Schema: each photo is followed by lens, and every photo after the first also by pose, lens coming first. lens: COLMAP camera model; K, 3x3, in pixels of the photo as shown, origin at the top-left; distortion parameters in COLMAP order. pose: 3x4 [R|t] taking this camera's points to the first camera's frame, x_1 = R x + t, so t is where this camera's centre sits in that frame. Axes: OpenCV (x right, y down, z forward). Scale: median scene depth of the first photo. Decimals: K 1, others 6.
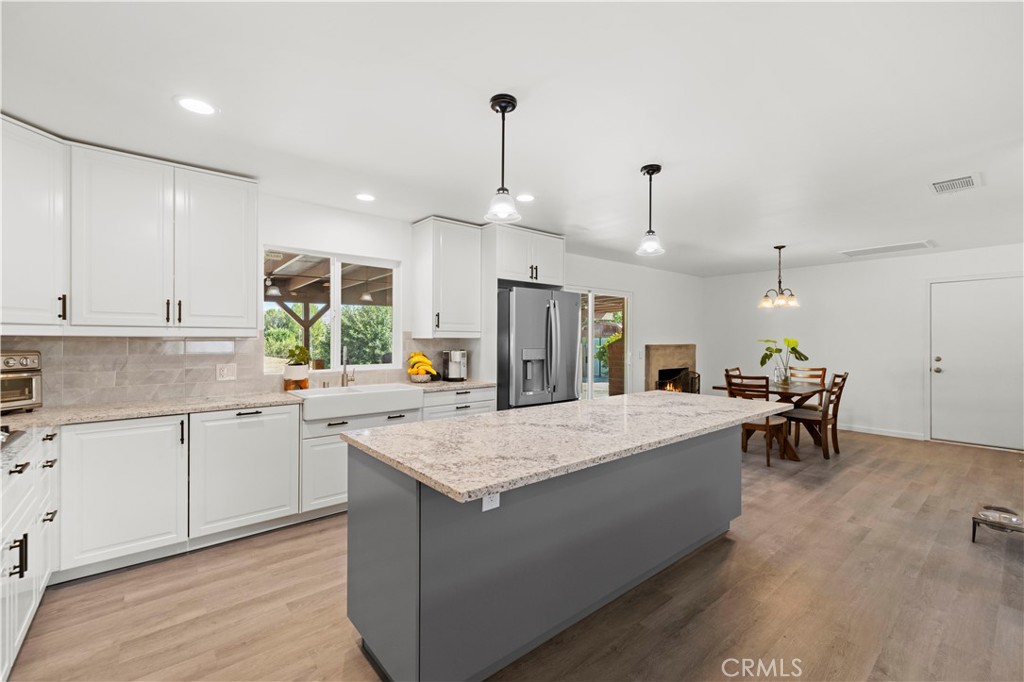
lens RADIAL K [[437.9, 0, 506.8], [0, 437.9, 335.9], [0, 0, 1]] dist [0.001749, 0.000615]
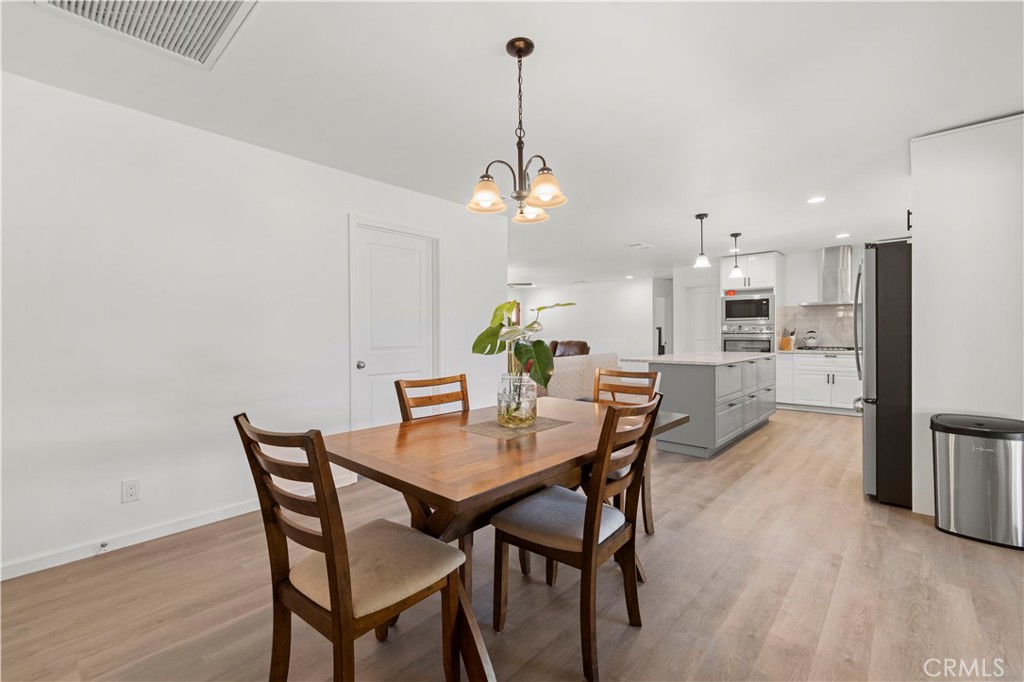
lens RADIAL K [[437.9, 0, 506.8], [0, 437.9, 335.9], [0, 0, 1]] dist [0.001749, 0.000615]
pose [[-0.991106, 0.003142, -0.133041, 1.176601], [0.003485, 0.999991, -0.002346, 0.064534], [0.133033, -0.002789, -0.991108, 2.342144]]
